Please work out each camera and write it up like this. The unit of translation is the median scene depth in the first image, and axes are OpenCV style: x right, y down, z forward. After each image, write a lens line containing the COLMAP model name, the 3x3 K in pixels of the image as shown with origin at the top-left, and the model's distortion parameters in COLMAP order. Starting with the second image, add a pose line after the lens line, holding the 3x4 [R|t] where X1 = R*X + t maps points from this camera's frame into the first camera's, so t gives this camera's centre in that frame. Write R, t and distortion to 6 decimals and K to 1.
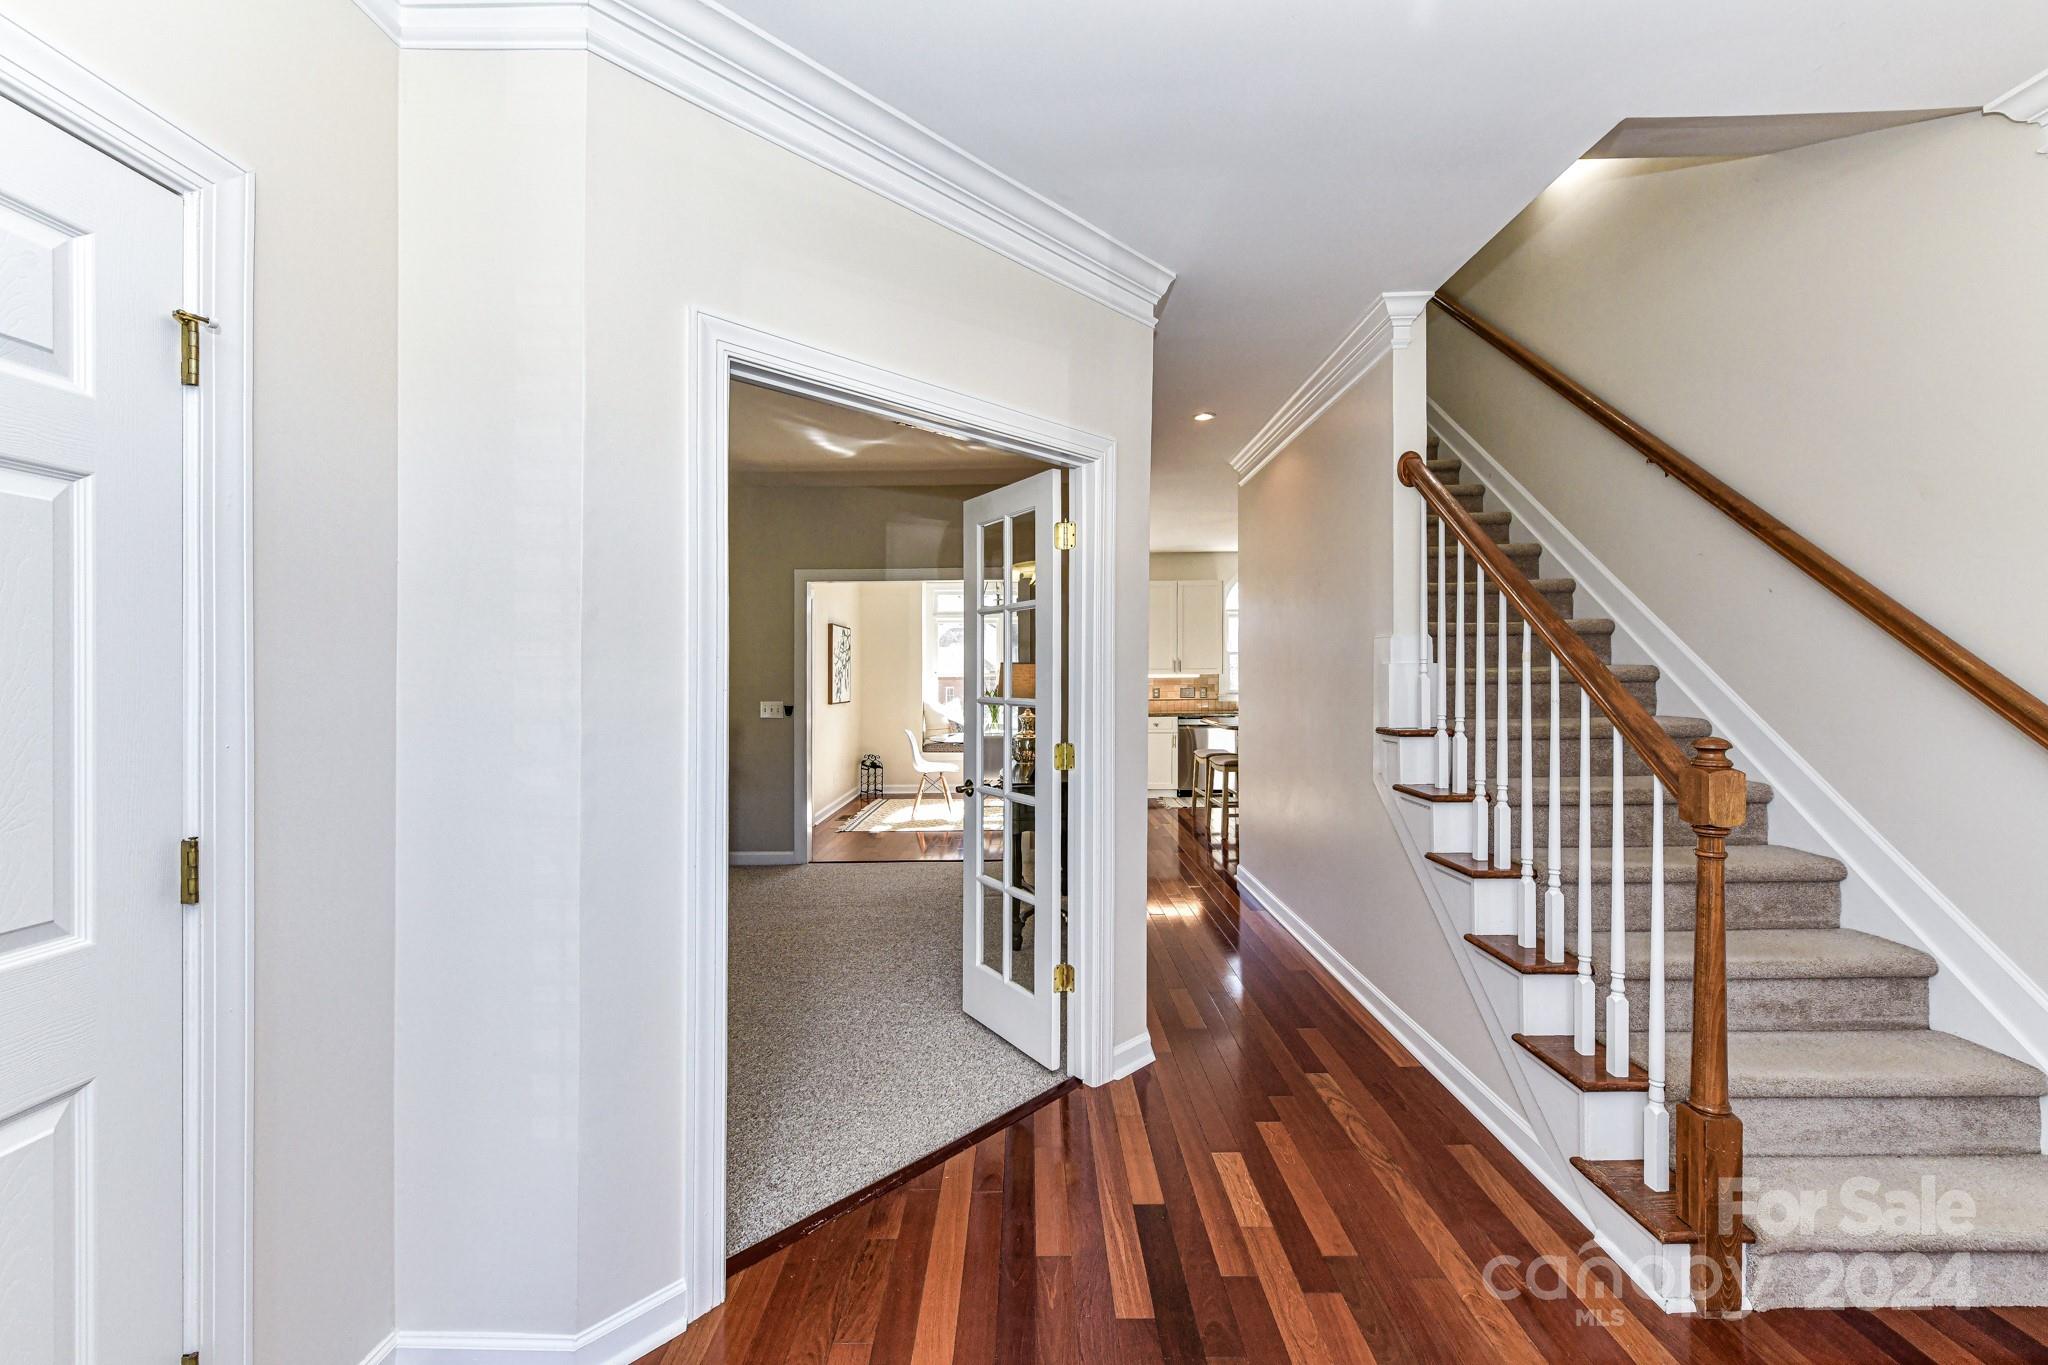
lens RADIAL K [[805.3, 0, 1044.0], [0, 805.3, 671.2], [0, 0, 1]] dist [0.000536, -0.001810]
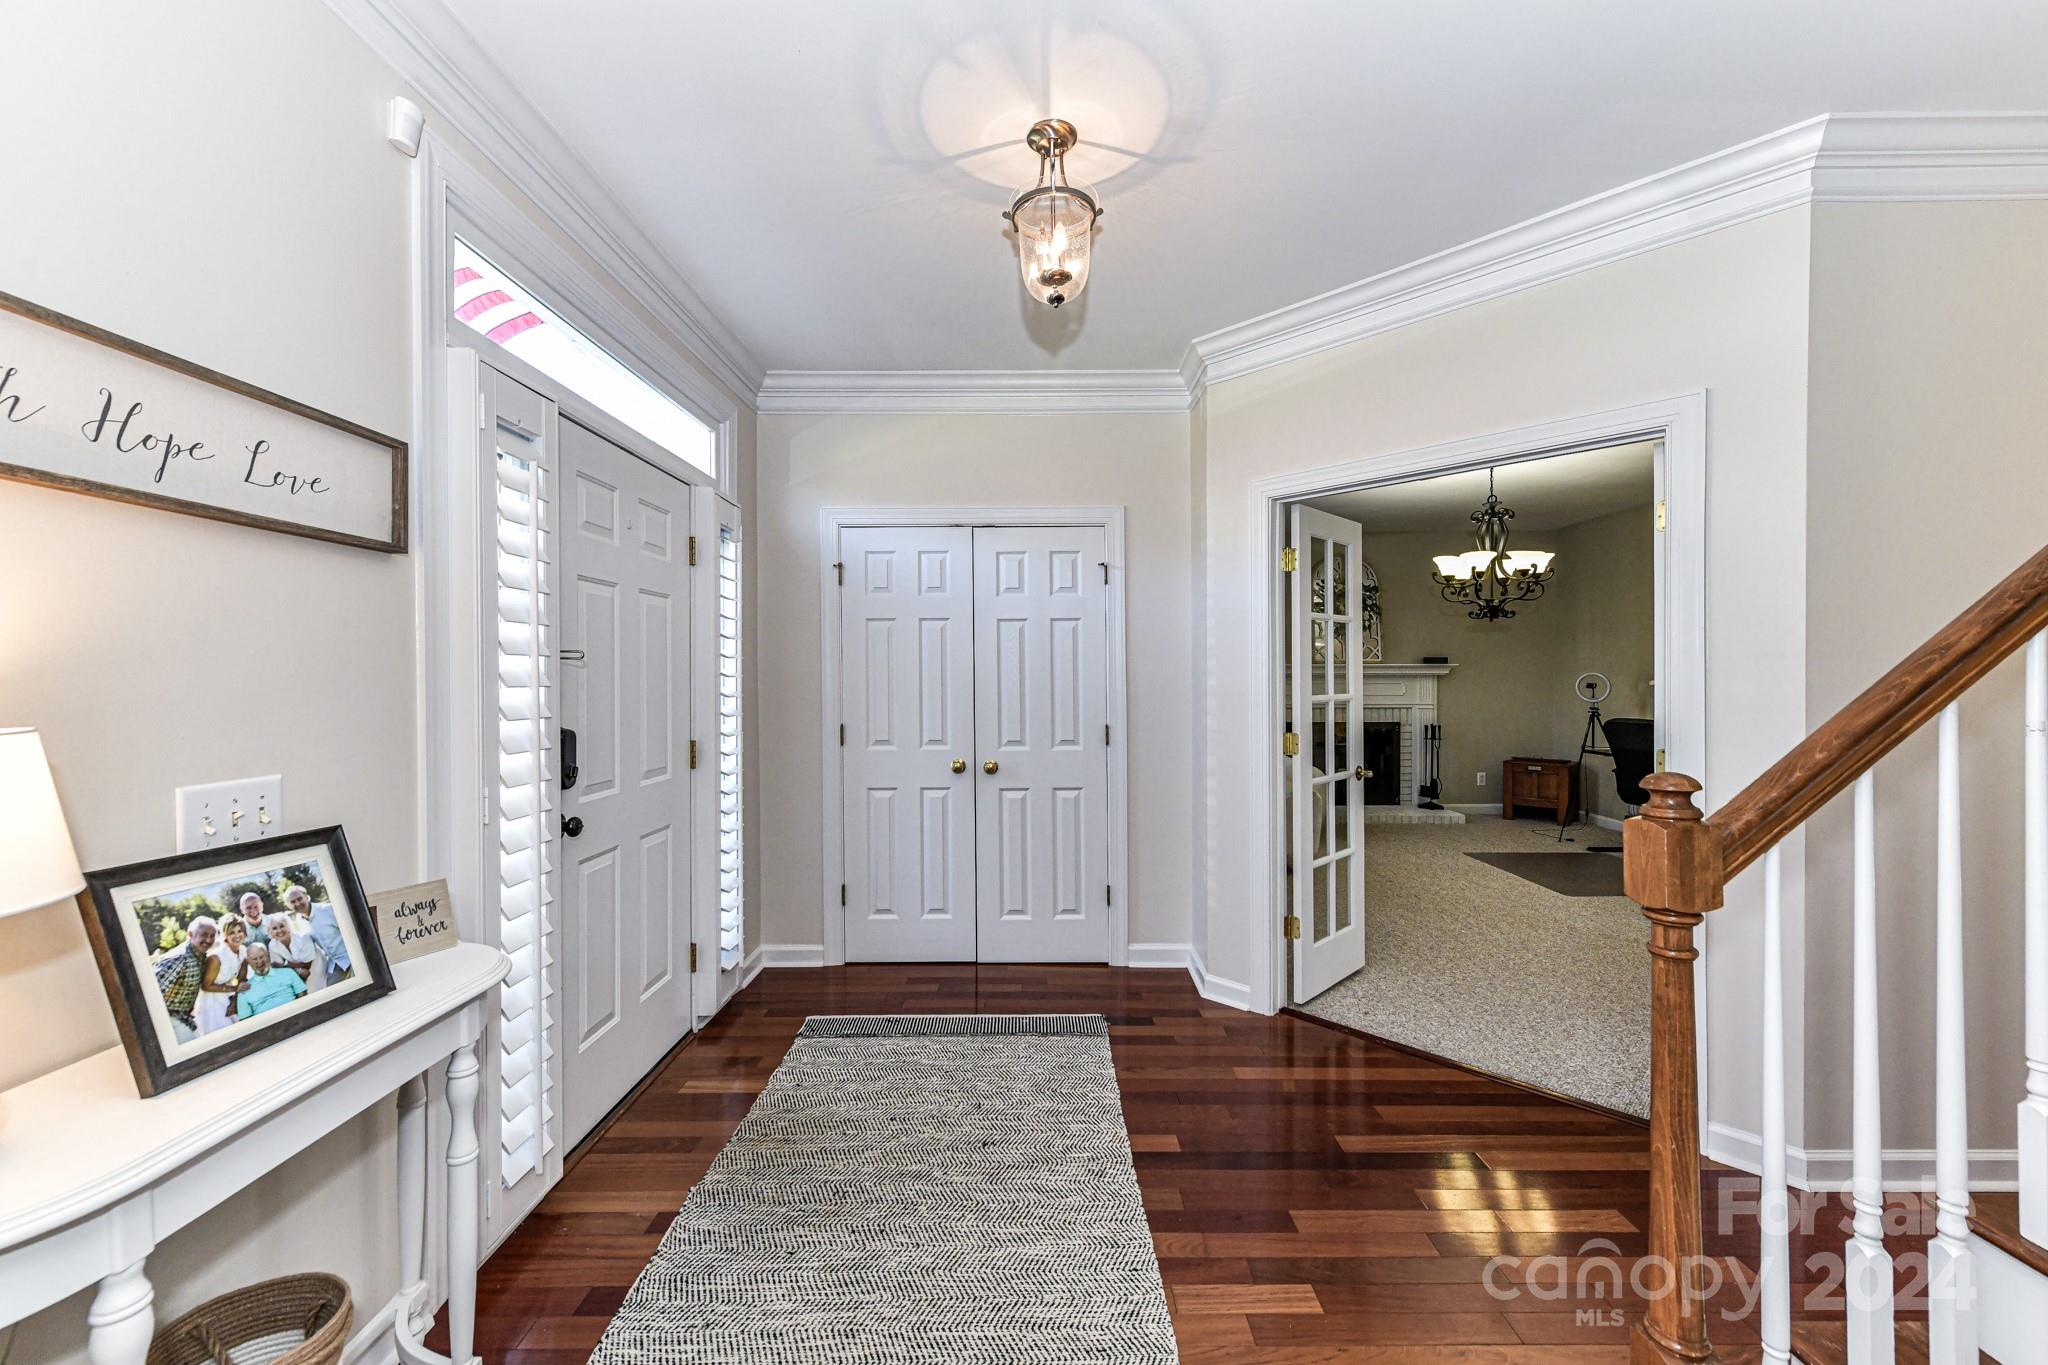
lens RADIAL K [[805.3, 0, 1030.7], [0, 805.3, 682.5], [0, 0, 1]] dist [0.000536, -0.001810]
pose [[-0.020532, 0.009447, -0.999745, 0.309688], [0.009017, 0.999916, 0.009264, 0.000663], [0.999749, -0.008825, -0.020616, 0.107798]]
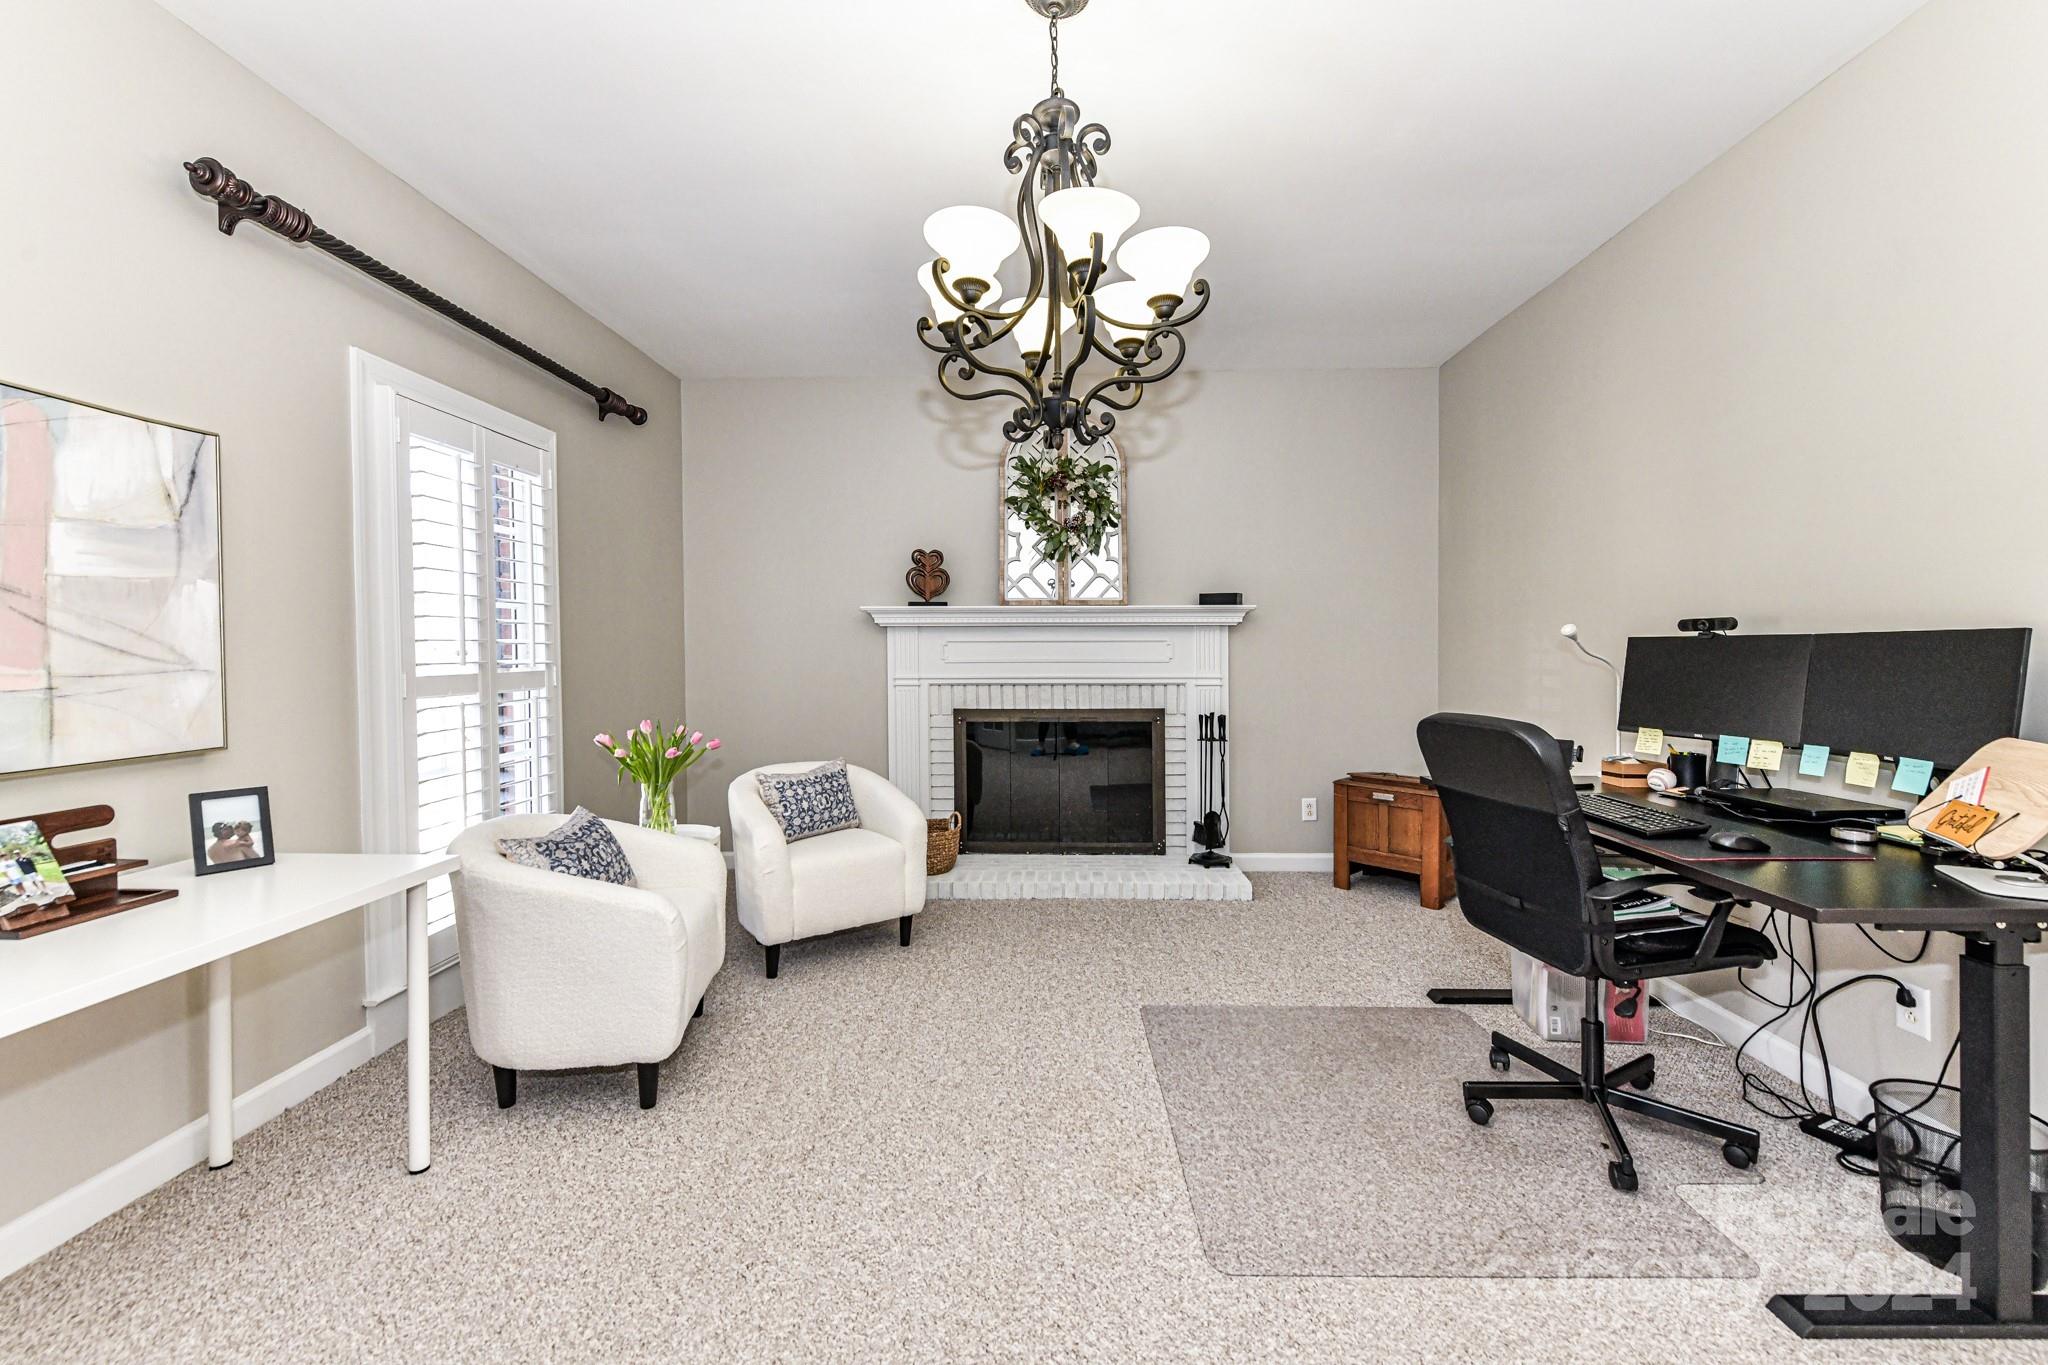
lens RADIAL K [[805.3, 0, 1037.7], [0, 805.3, 656.6], [0, 0, 1]] dist [0.000536, -0.001810]
pose [[-0.050666, 0.009274, -0.998673, -0.109280], [0.012773, 0.999881, 0.008637, 0.019464], [0.998634, -0.012319, -0.050778, 0.470218]]
